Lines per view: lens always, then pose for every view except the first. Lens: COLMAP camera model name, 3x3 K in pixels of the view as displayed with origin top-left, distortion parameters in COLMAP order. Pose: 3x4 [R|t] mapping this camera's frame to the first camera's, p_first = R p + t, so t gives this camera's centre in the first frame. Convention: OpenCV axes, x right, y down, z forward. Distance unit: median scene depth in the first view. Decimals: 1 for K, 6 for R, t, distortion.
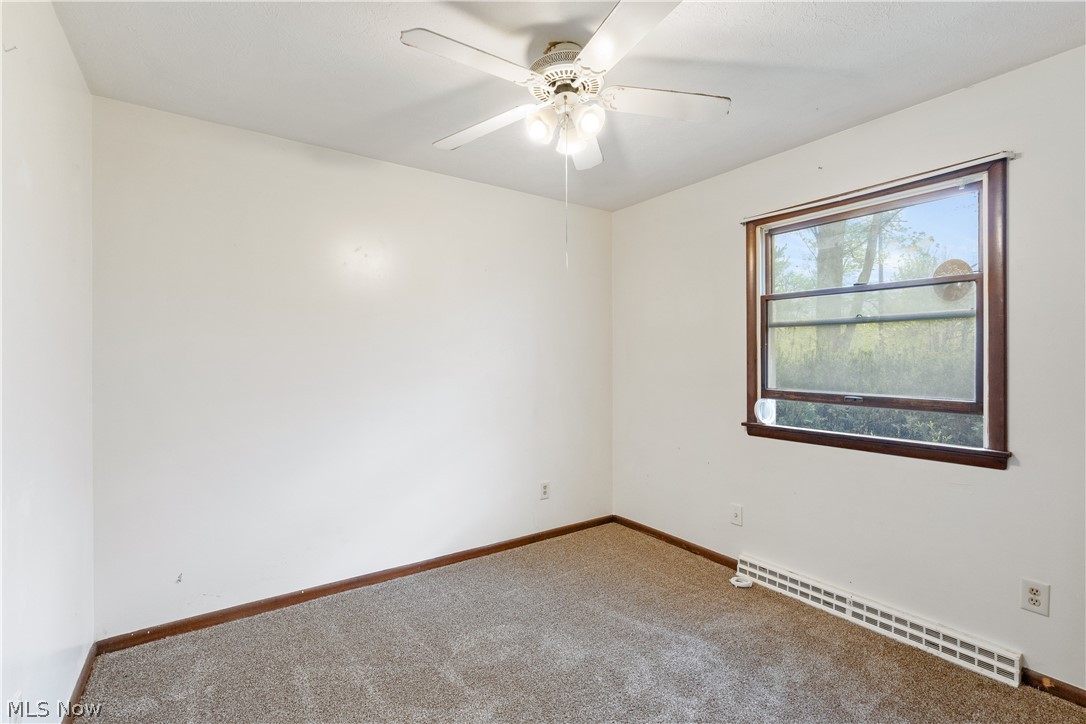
lens RADIAL K [[495.3, 0, 549.2], [0, 495.3, 359.2], [0, 0, 1]] dist [-0.003348, 0.001979]
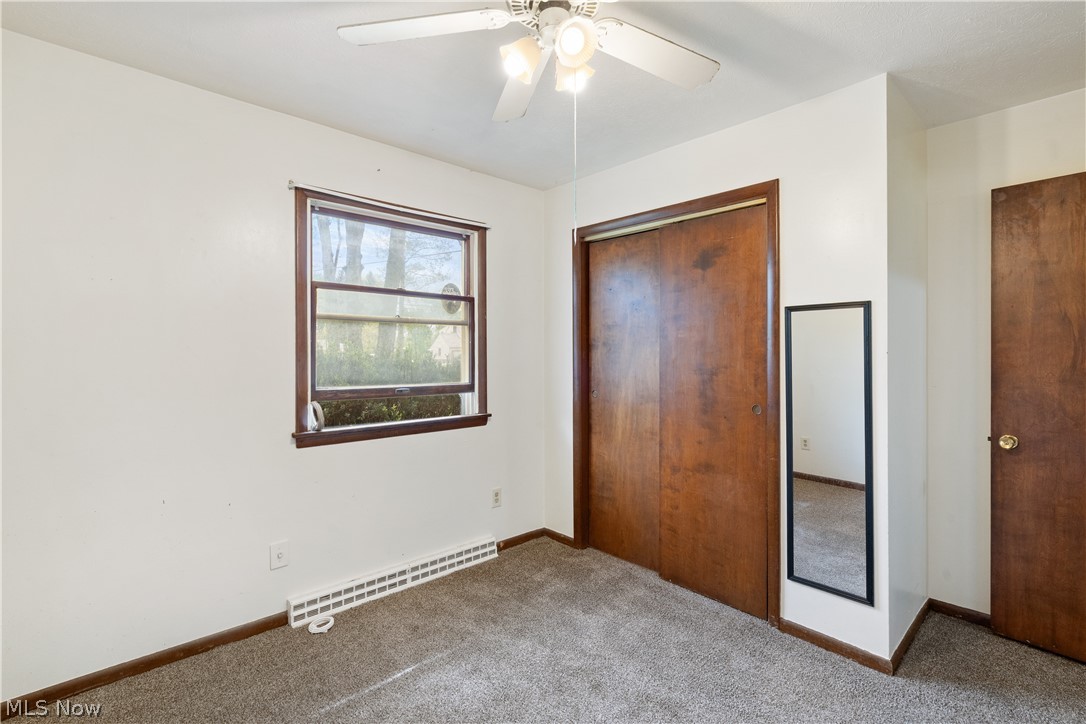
lens RADIAL K [[495.3, 0, 544.1], [0, 495.3, 353.6], [0, 0, 1]] dist [-0.003348, 0.001979]
pose [[-0.129591, 0.001707, 0.991566, -0.551769], [0.004514, 0.999989, -0.001131, -0.000802], [-0.991557, 0.004330, -0.129598, 0.842500]]
